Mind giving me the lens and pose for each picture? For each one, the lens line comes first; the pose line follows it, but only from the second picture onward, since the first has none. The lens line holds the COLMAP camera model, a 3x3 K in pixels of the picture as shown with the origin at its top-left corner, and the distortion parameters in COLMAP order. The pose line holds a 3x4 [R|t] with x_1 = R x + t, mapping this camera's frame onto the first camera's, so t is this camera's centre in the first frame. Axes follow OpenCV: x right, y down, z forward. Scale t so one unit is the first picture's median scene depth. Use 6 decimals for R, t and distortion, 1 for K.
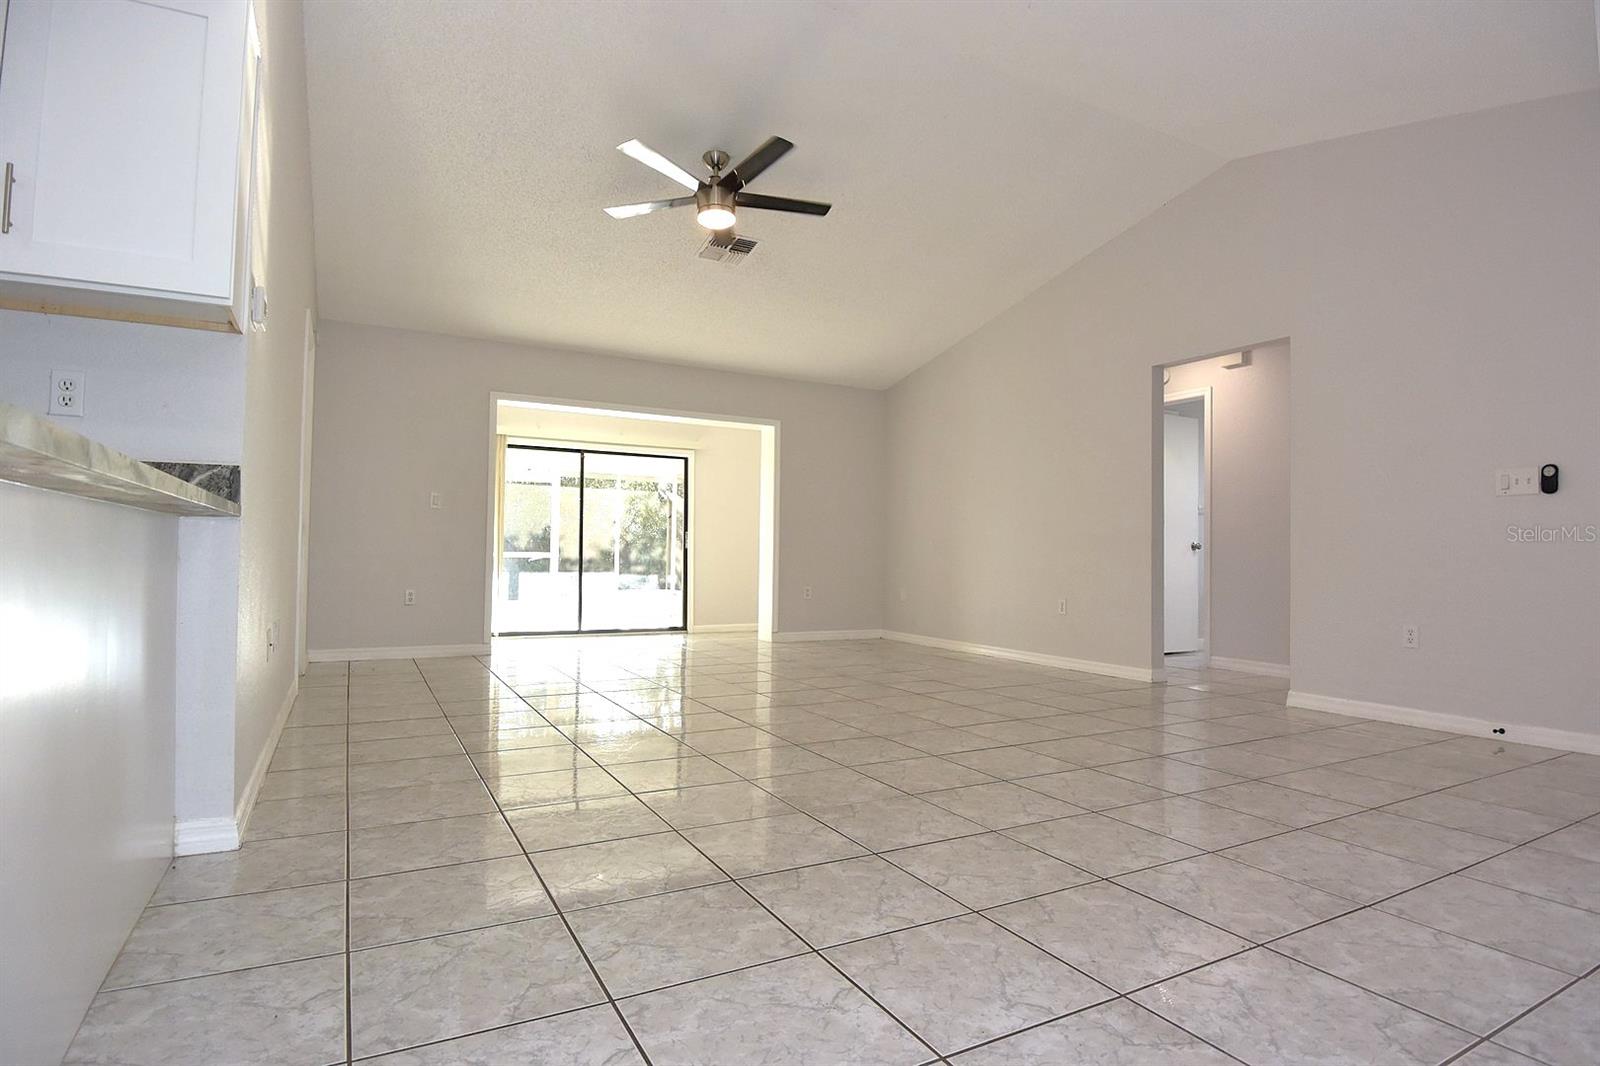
lens RADIAL K [[839.9, 0, 818.4], [0, 839.9, 535.2], [0, 0, 1]] dist [-0.000402, -0.028358]
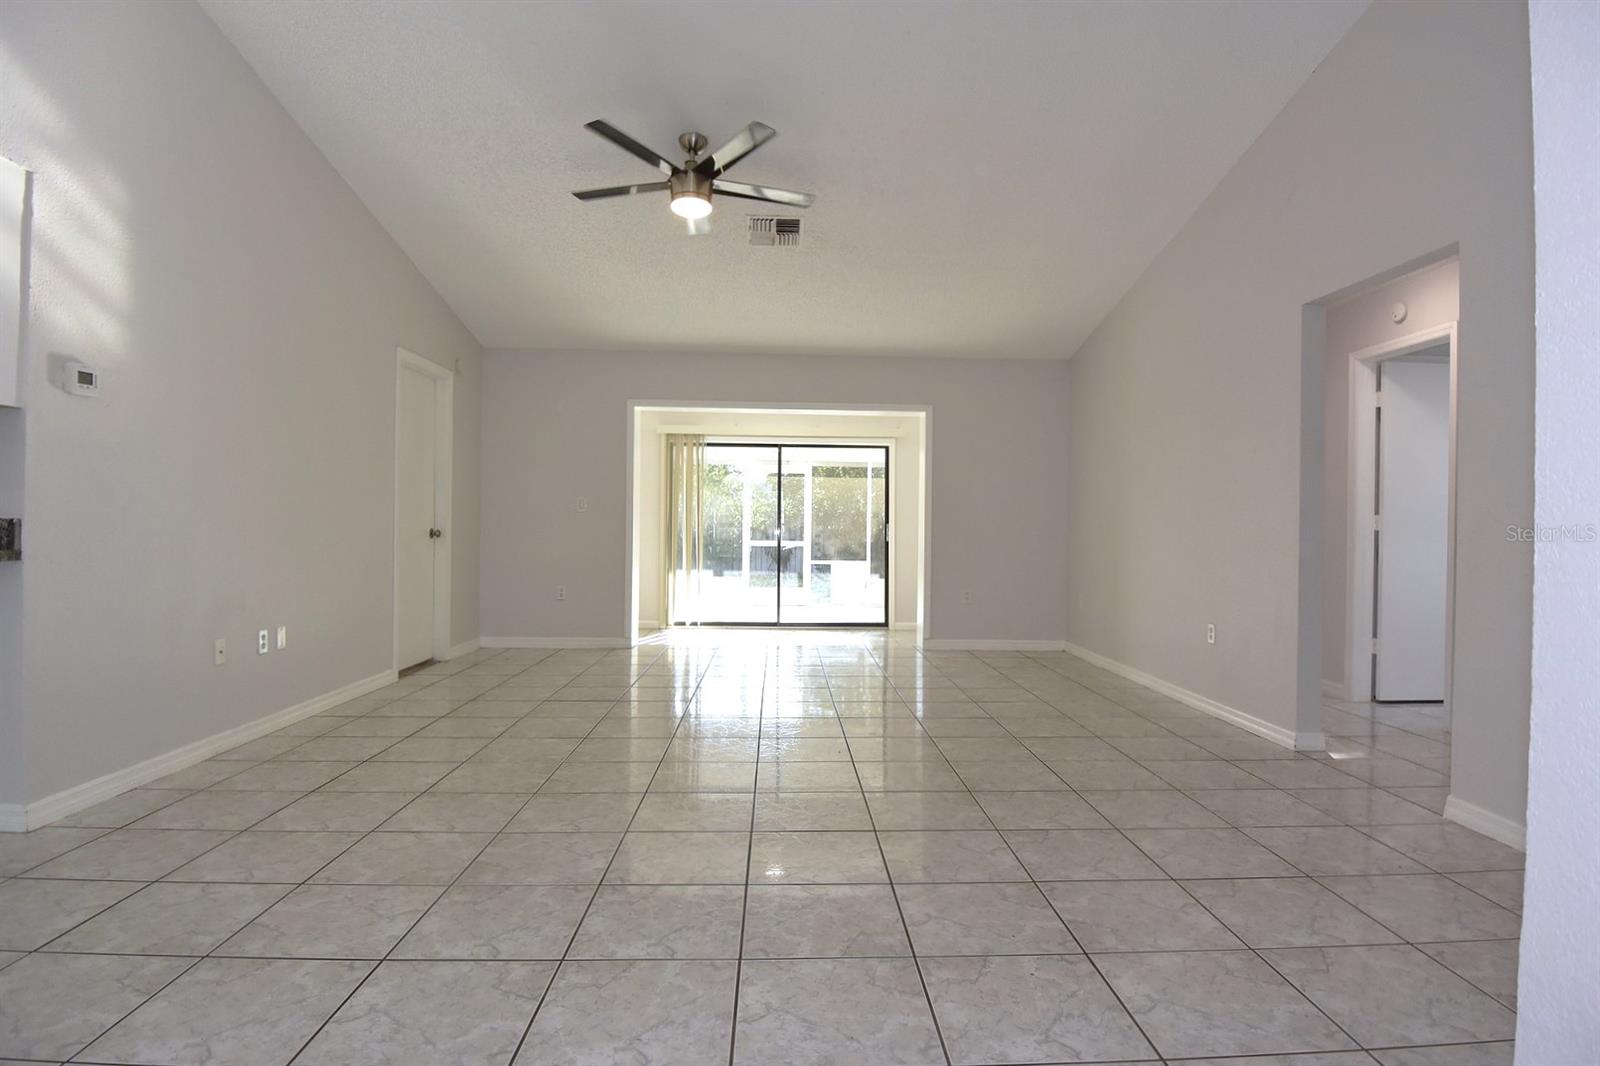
lens RADIAL K [[841.8, 0, 844.4], [0, 841.8, 532.5], [0, 0, 1]] dist [-0.026713, -0.010360]
pose [[0.896842, 0.000651, -0.442351, 0.267867], [0.011879, 0.999603, 0.025555, -0.023471], [0.442192, -0.028174, 0.896478, 0.142412]]
